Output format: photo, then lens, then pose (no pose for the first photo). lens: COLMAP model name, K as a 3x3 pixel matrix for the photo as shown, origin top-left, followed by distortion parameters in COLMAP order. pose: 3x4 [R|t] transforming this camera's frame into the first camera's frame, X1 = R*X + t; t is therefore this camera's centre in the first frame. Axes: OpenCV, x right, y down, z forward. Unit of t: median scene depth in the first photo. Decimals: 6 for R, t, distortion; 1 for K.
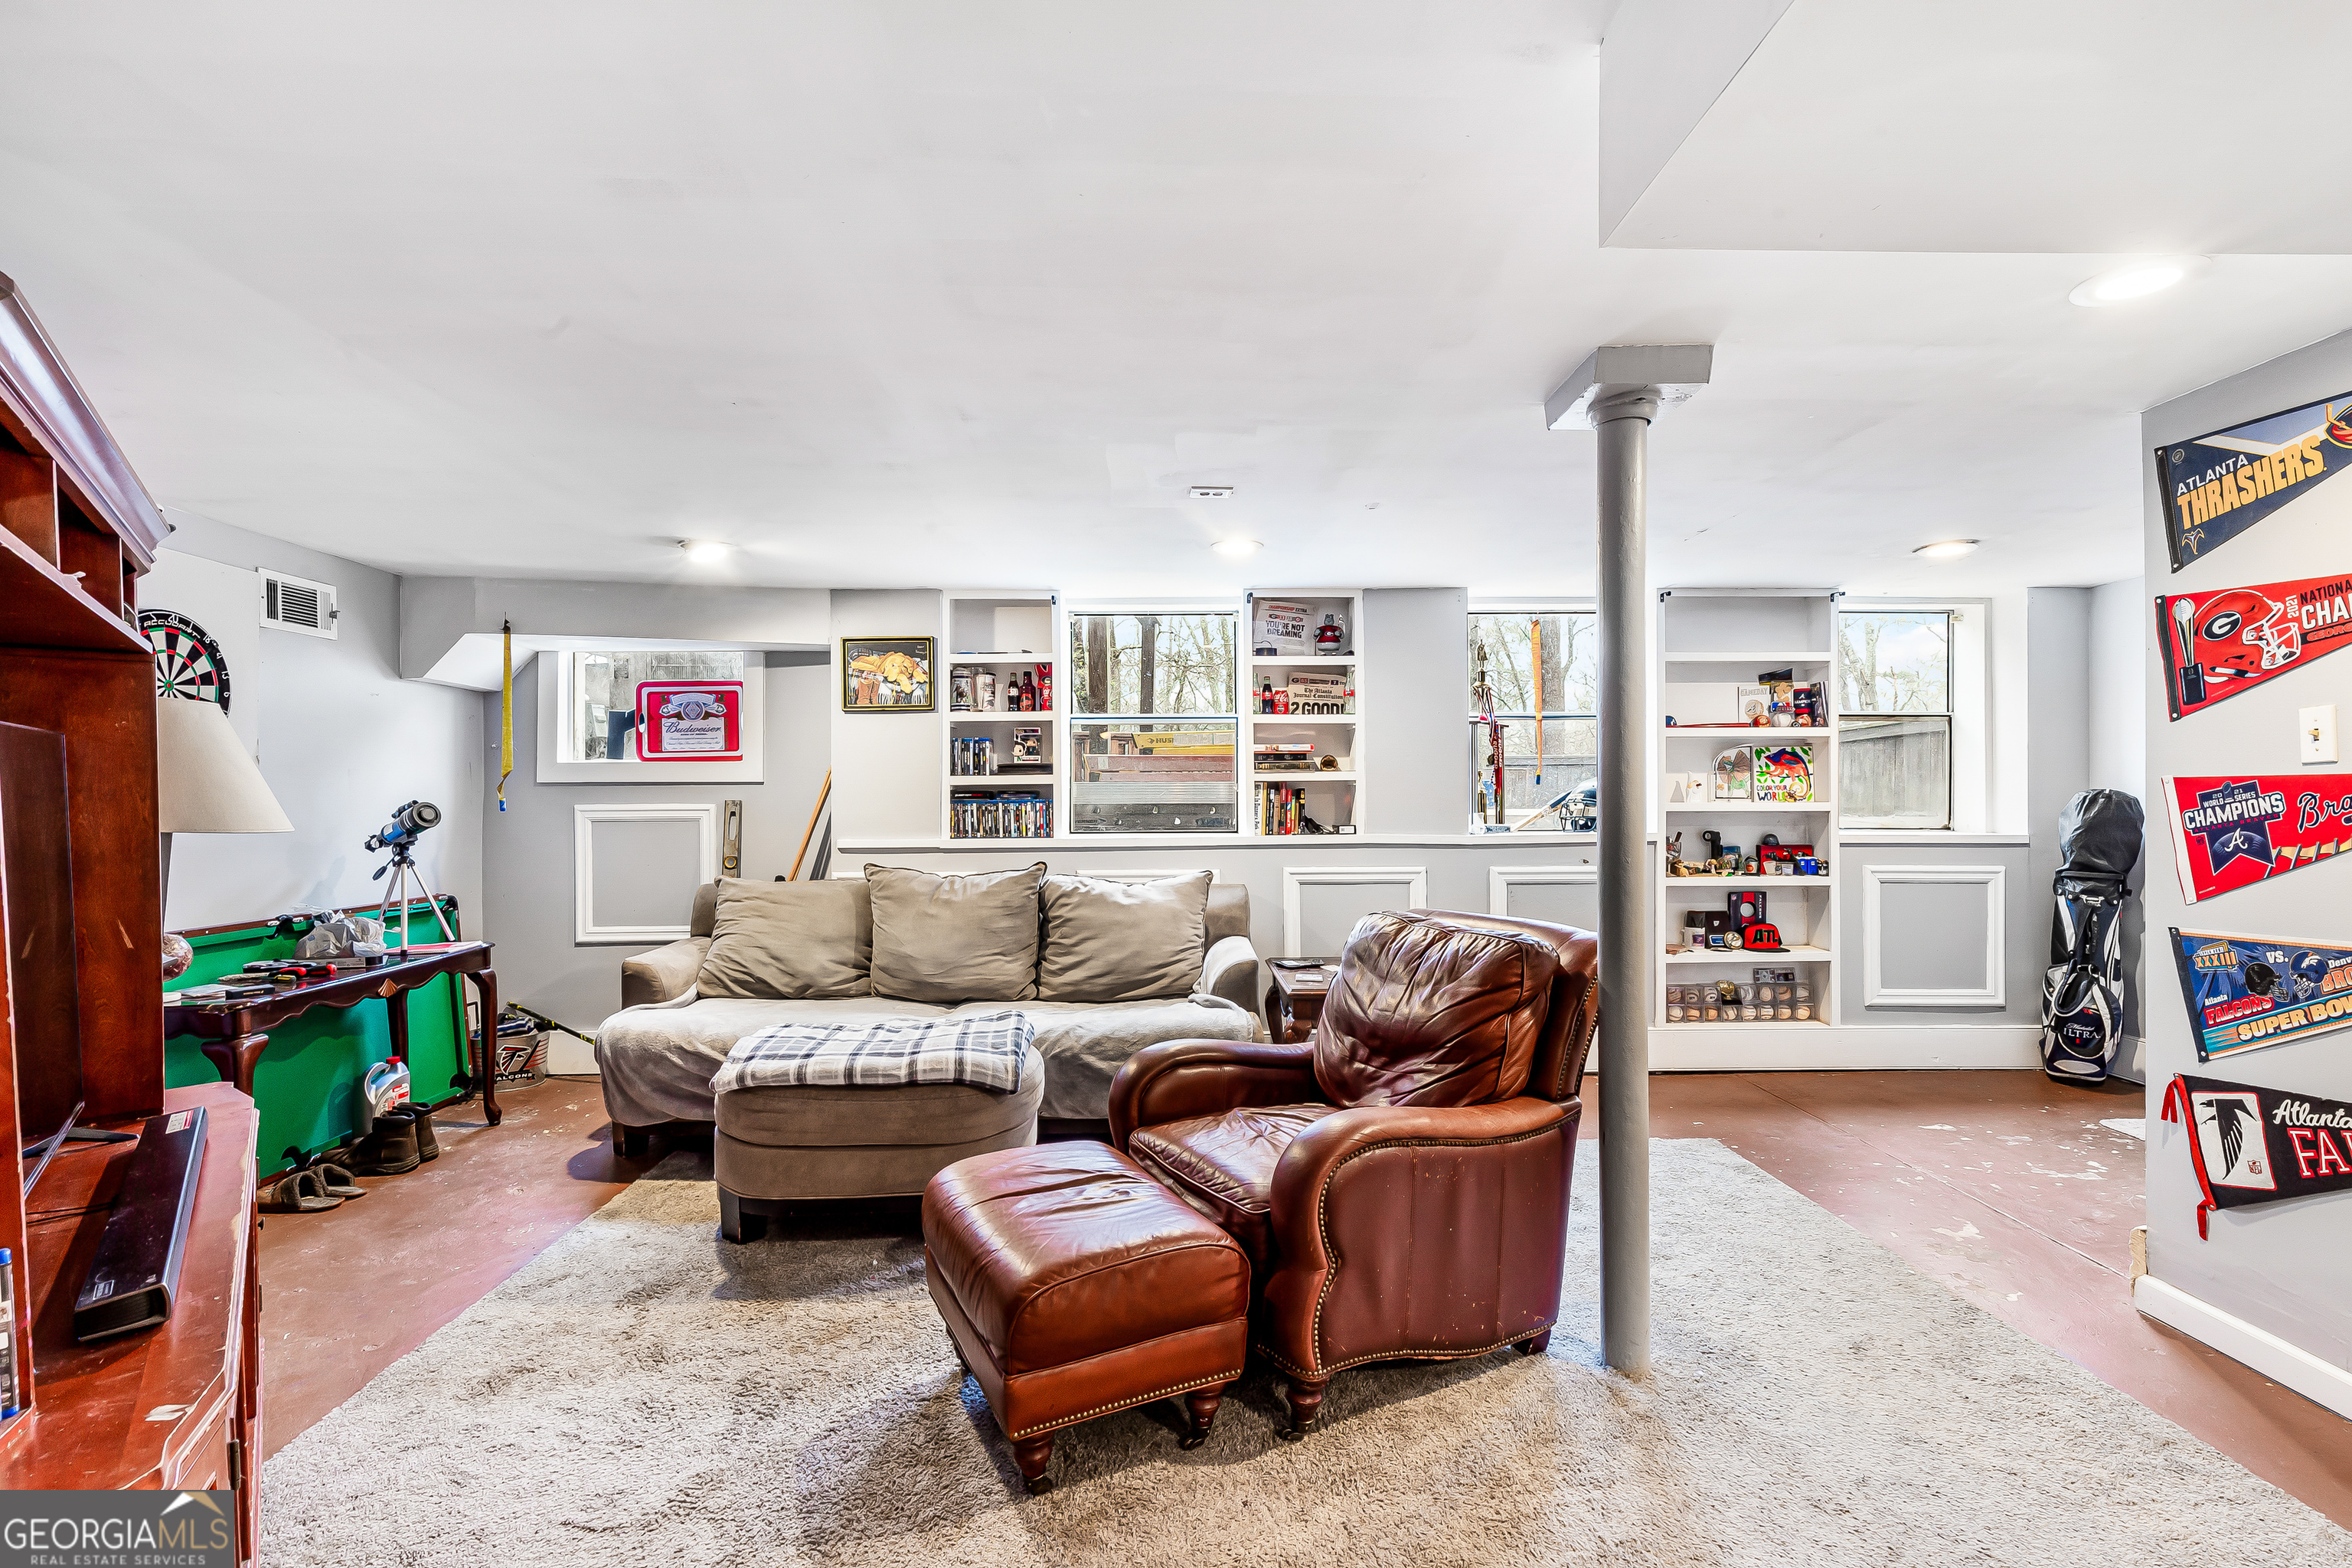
lens RADIAL K [[1082.5, 0, 1174.9], [0, 1082.5, 775.9], [0, 0, 1]] dist [0.012246, -0.002253]
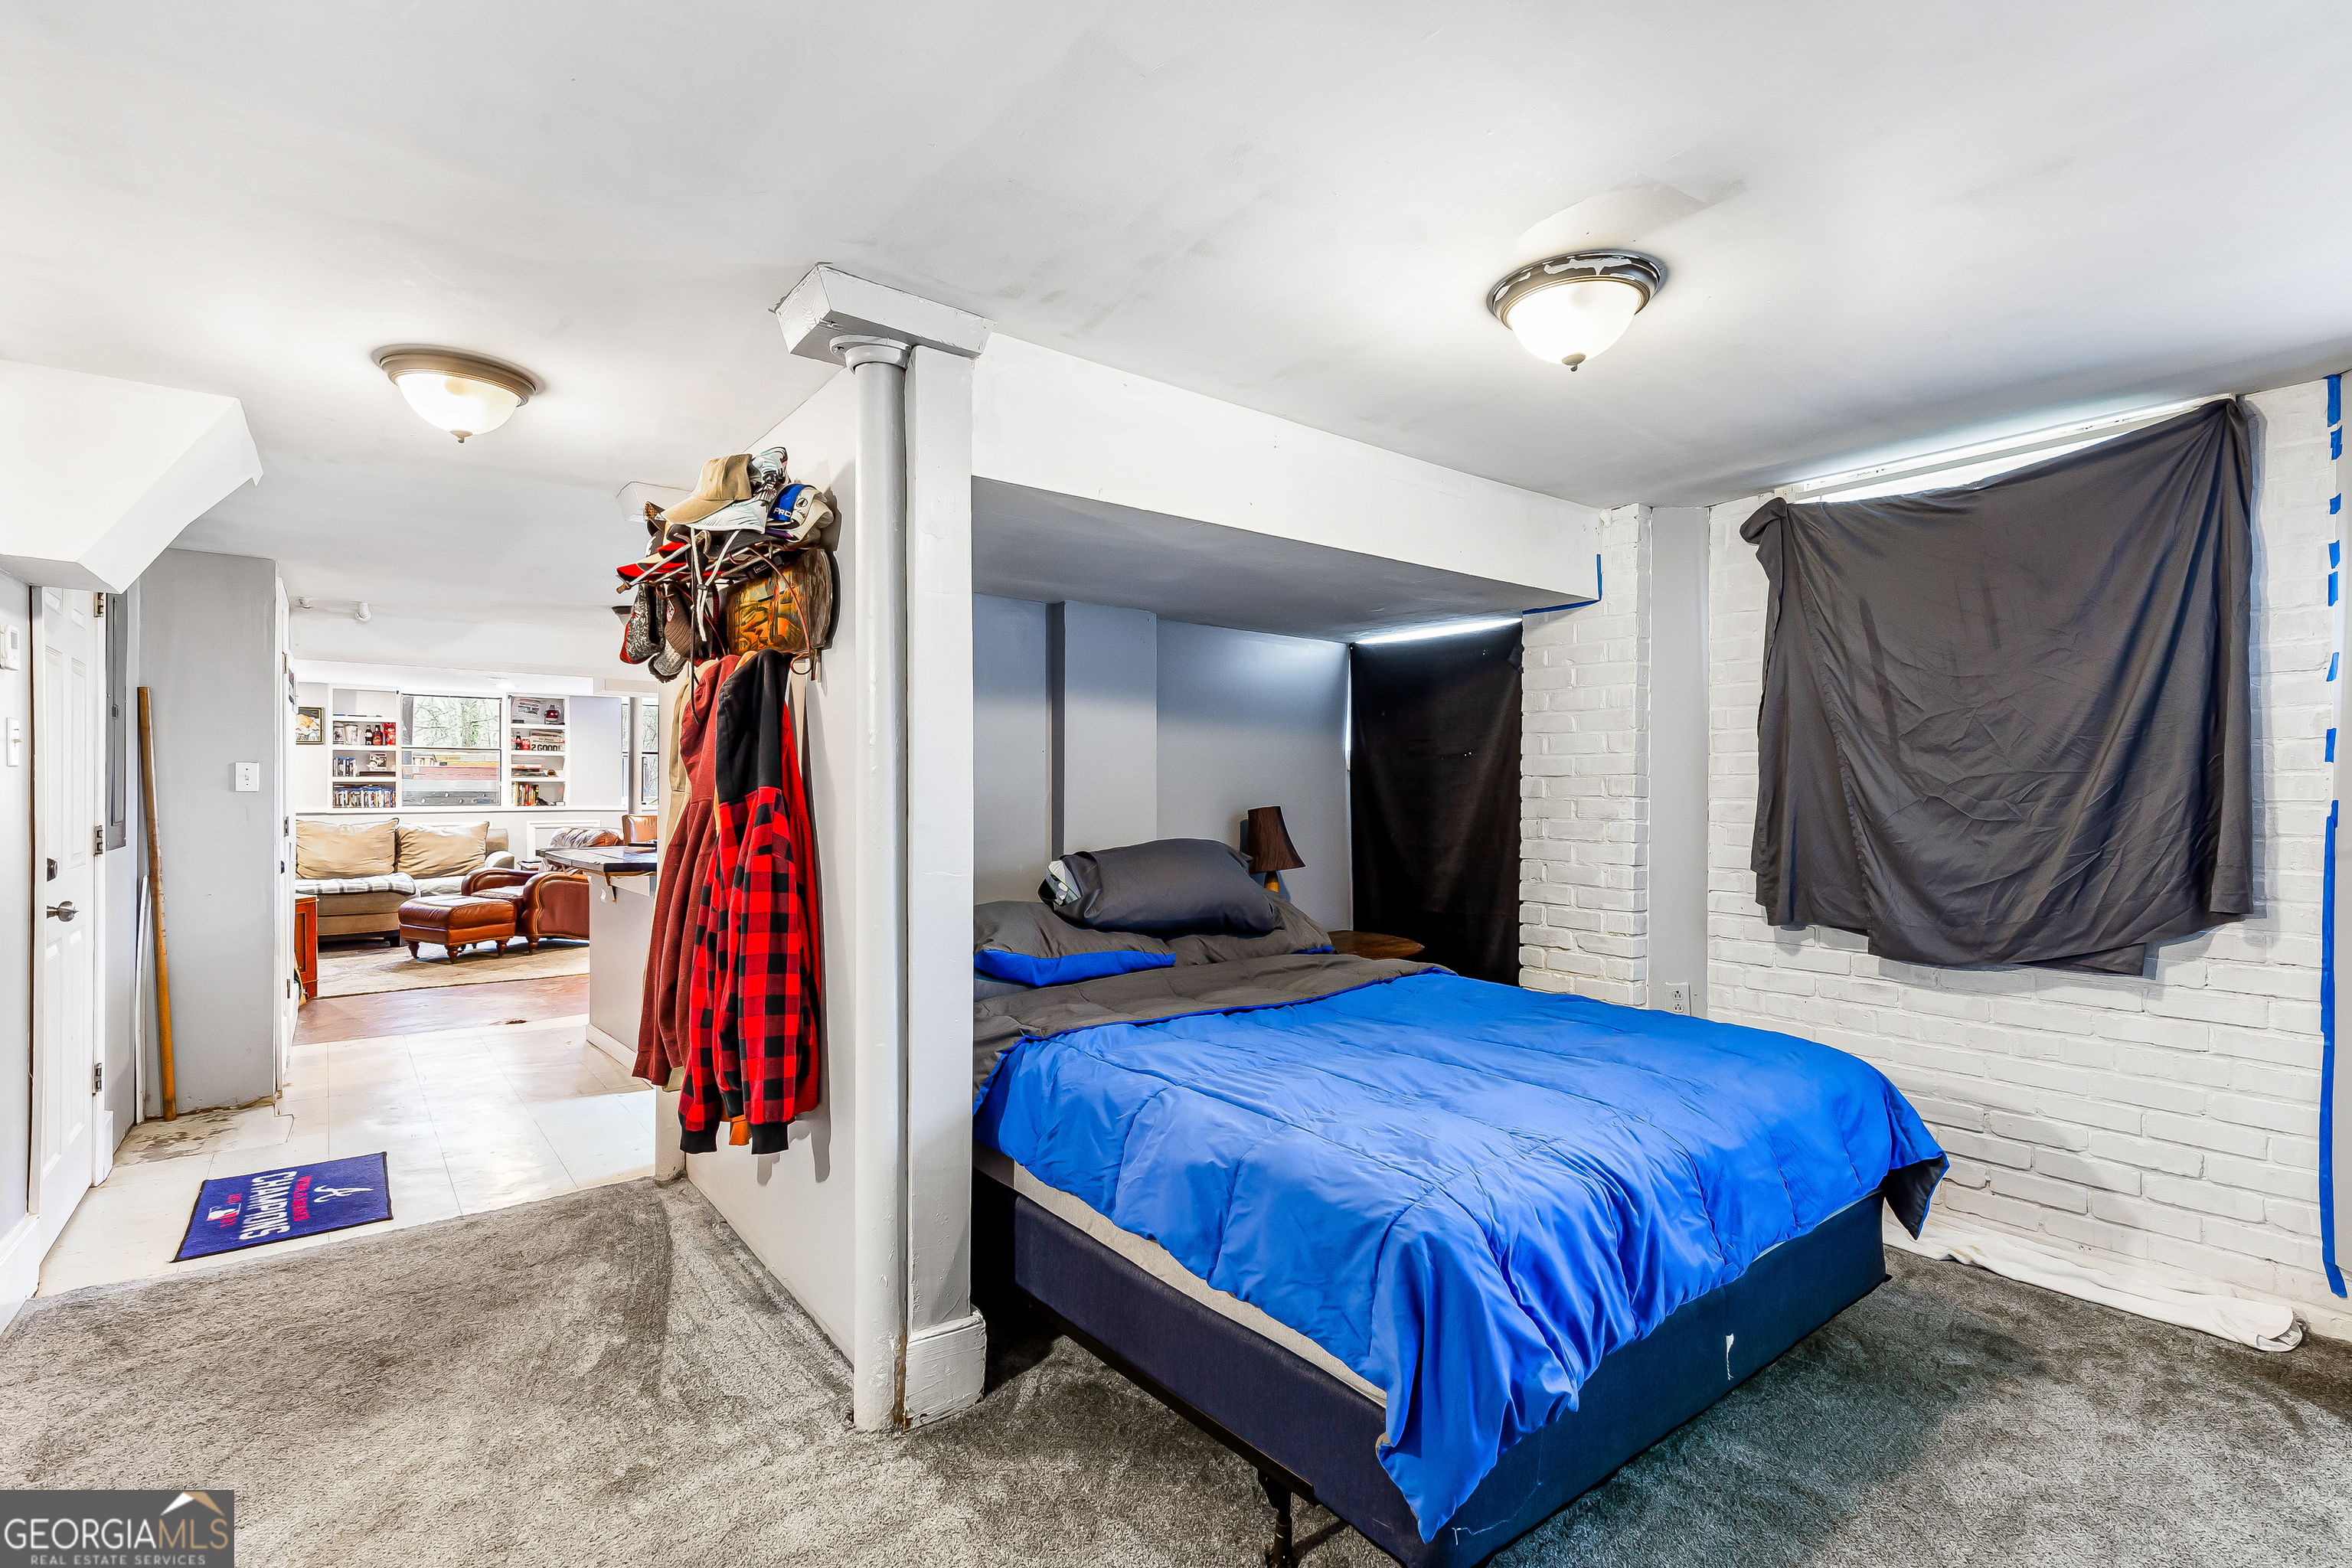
lens RADIAL K [[1082.5, 0, 1182.8], [0, 1082.5, 789.0], [0, 0, 1]] dist [0.012246, -0.002253]
pose [[0.793630, 0.007445, 0.608356, -0.183123], [-0.014949, 0.999862, 0.007265, -0.015392], [-0.608217, -0.014860, 0.793631, -1.538813]]
